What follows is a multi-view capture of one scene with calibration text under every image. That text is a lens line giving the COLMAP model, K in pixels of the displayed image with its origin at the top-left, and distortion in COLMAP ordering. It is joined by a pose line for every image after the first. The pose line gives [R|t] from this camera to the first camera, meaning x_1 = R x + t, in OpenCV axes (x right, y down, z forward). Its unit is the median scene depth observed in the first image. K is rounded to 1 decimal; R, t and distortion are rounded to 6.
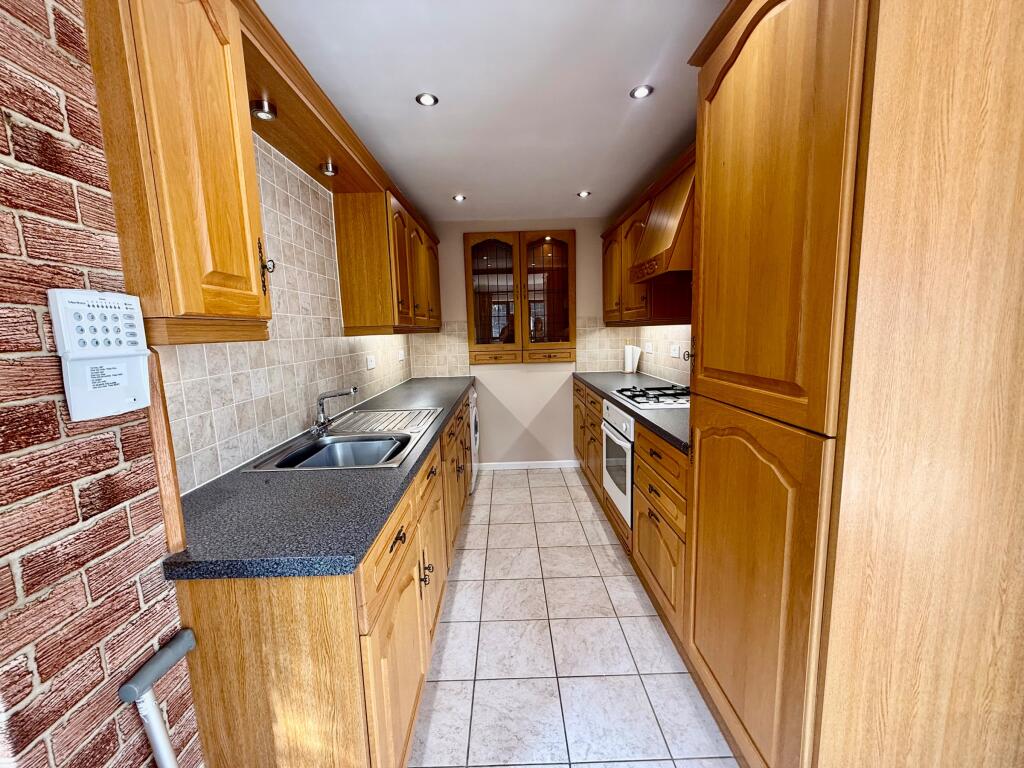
lens RADIAL K [[412.2, 0, 512.0], [0, 412.2, 384.0], [0, 0, 1]] dist [-0.001918, -0.000376]
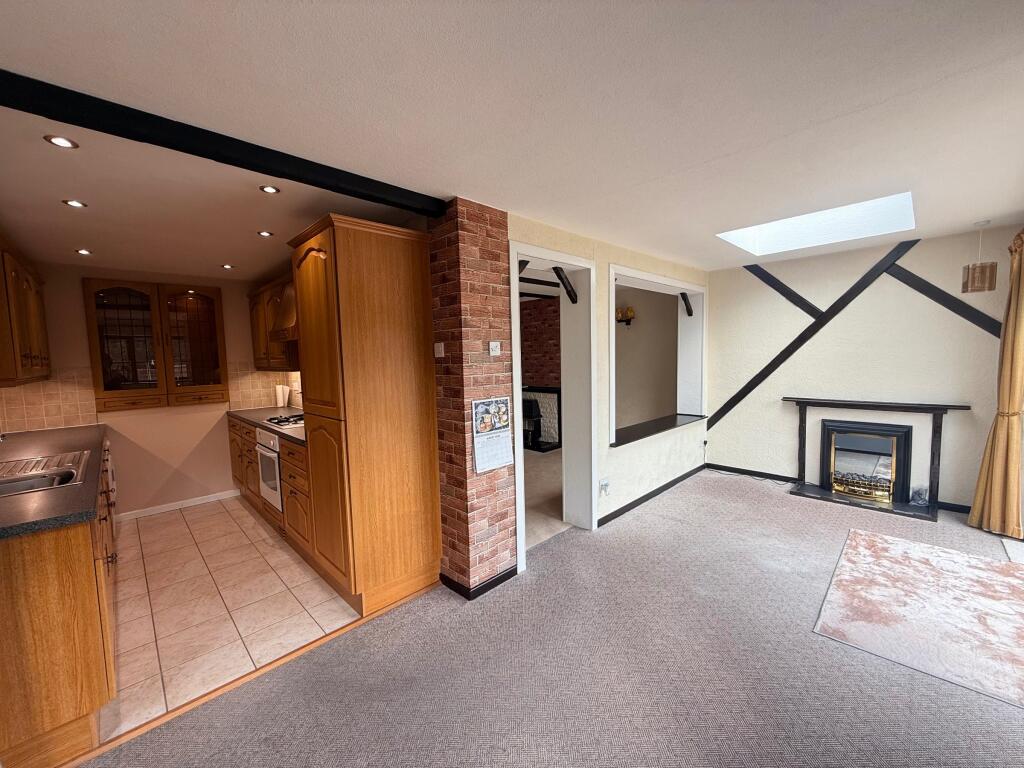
lens RADIAL K [[412.2, 0, 512.0], [0, 412.2, 384.0], [0, 0, 1]] dist [-0.001918, -0.000376]
pose [[0.727100, -0.043201, 0.685171, -0.063482], [0.099152, 0.994163, -0.042536, 0.028004], [-0.679333, 0.098864, 0.727140, -0.424847]]
